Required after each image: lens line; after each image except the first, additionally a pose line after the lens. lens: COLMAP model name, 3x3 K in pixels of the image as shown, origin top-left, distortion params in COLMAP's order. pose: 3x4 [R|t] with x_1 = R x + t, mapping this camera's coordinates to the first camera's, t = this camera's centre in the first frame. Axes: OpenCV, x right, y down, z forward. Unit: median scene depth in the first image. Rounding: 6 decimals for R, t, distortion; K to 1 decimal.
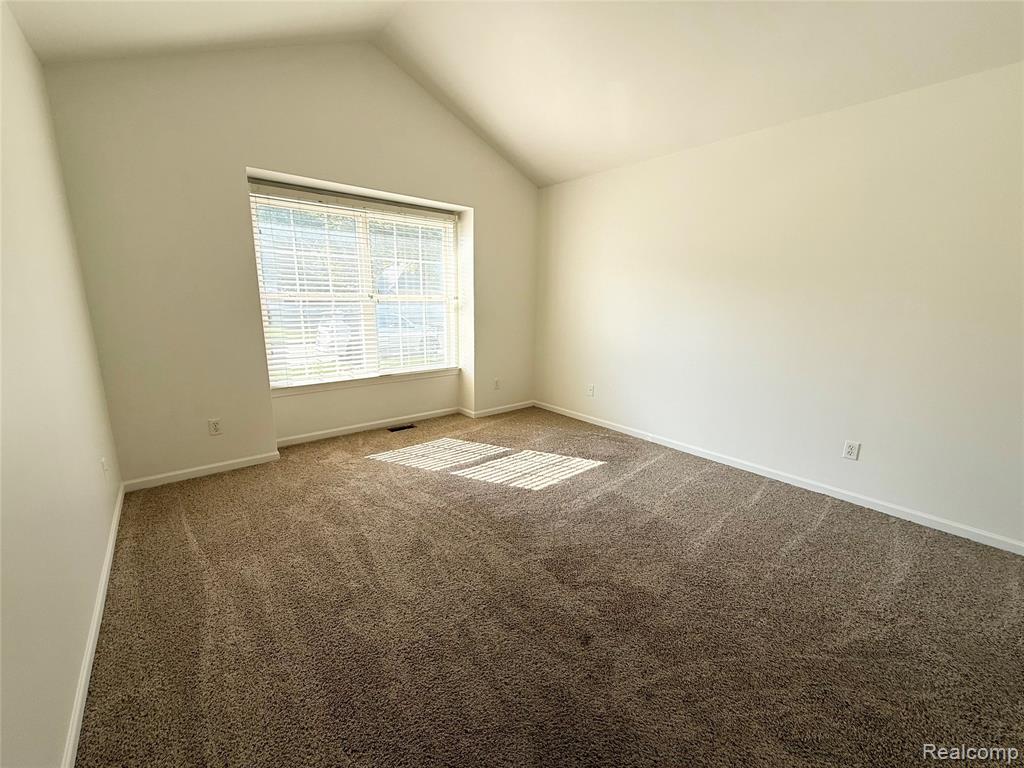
lens RADIAL K [[409.0, 0, 509.9], [0, 409.0, 383.3], [0, 0, 1]] dist [0.001031, 0.000296]
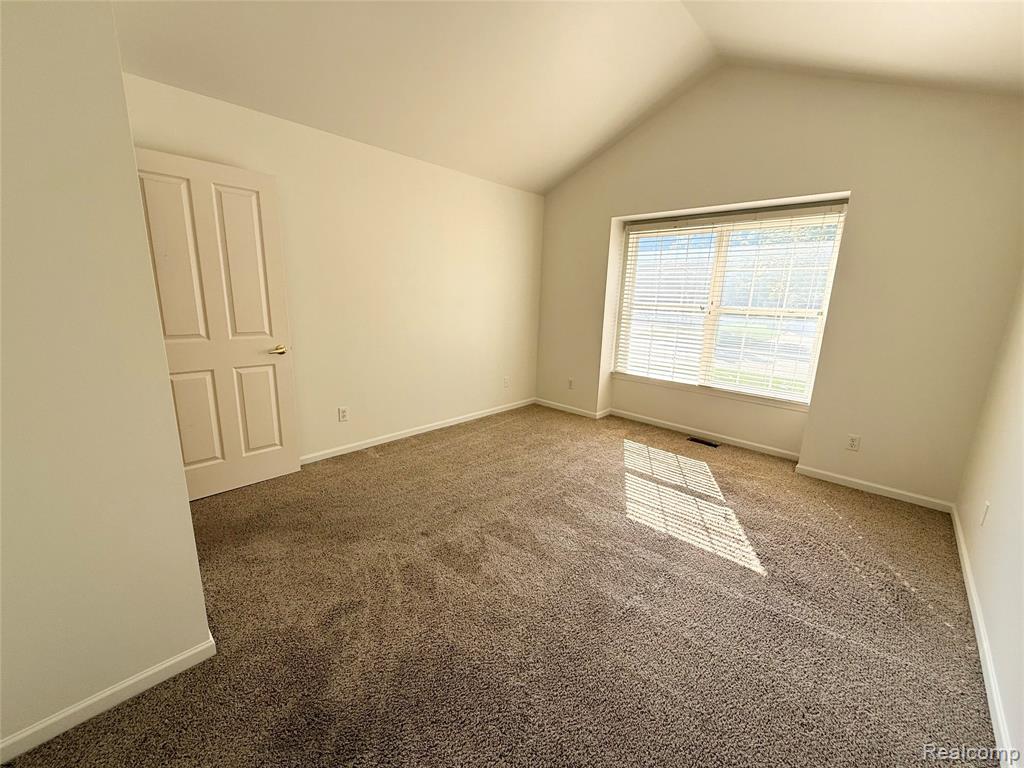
lens RADIAL K [[409.0, 0, 509.9], [0, 409.0, 383.3], [0, 0, 1]] dist [0.001031, 0.000296]
pose [[0.117896, 0.208063, -0.970984, 0.737170], [-0.228152, 0.957321, 0.177433, -0.114623], [0.966461, 0.200613, 0.160335, 0.443054]]
